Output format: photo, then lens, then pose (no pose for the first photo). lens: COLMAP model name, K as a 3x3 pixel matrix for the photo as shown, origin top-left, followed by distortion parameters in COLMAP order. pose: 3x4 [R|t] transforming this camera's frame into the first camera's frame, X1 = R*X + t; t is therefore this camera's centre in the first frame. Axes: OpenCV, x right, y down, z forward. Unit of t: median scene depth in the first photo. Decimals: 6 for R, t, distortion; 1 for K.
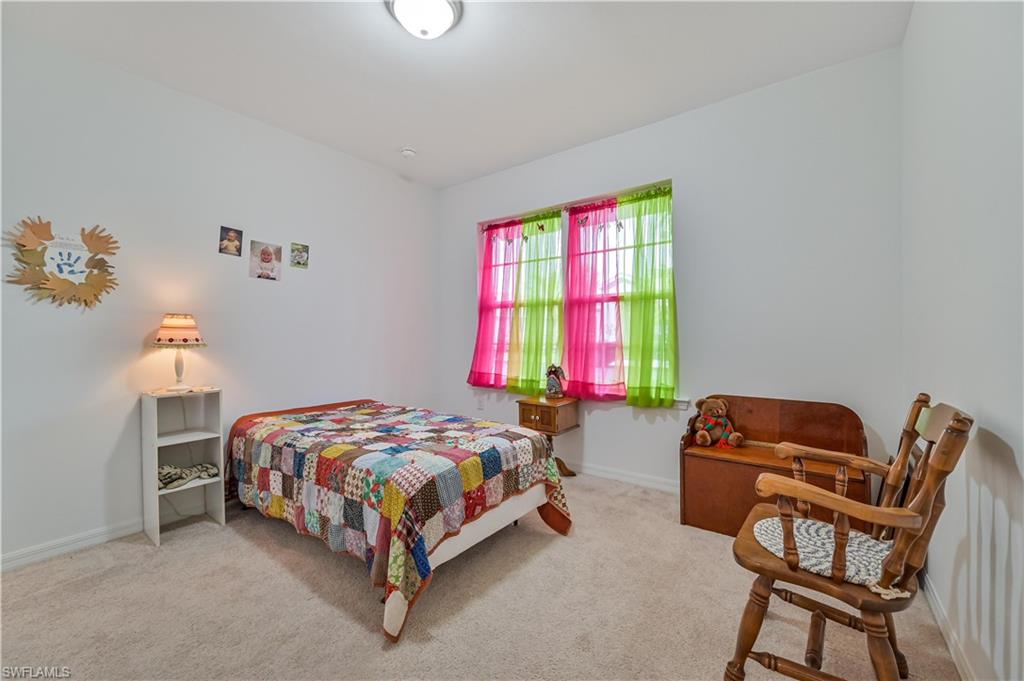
lens RADIAL K [[408.3, 0, 521.0], [0, 408.3, 338.9], [0, 0, 1]] dist [0.000568, -0.000563]
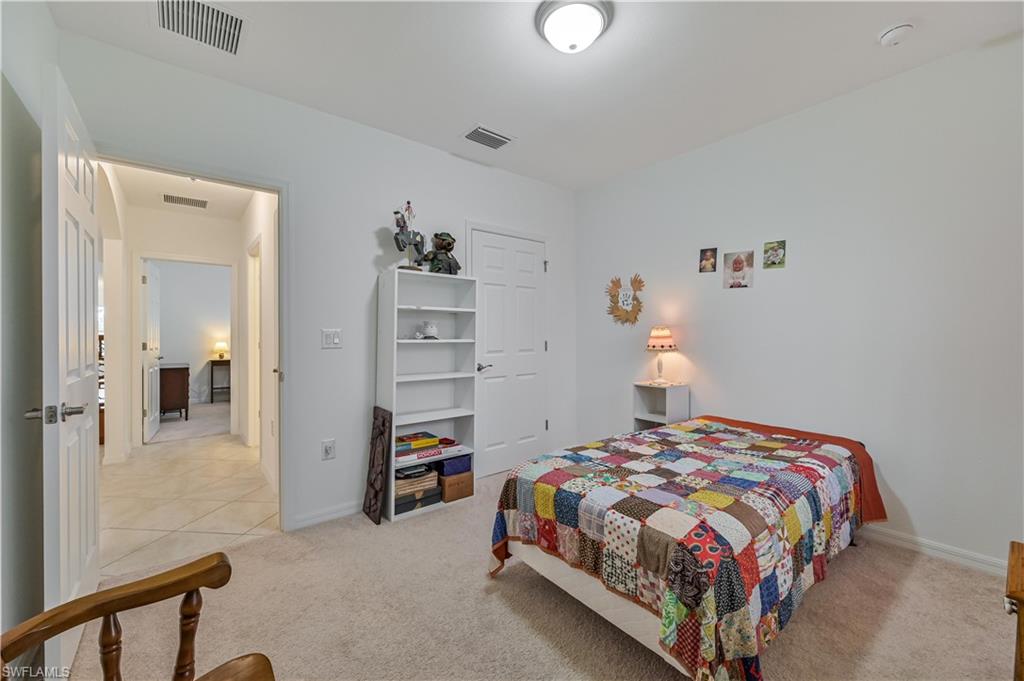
lens RADIAL K [[408.3, 0, 512.9], [0, 408.3, 337.4], [0, 0, 1]] dist [0.000568, -0.000563]
pose [[-0.260508, 0.014169, -0.965368, 0.589048], [-0.002687, 0.999878, 0.015400, -0.044855], [0.965468, 0.006606, -0.260438, 0.860000]]
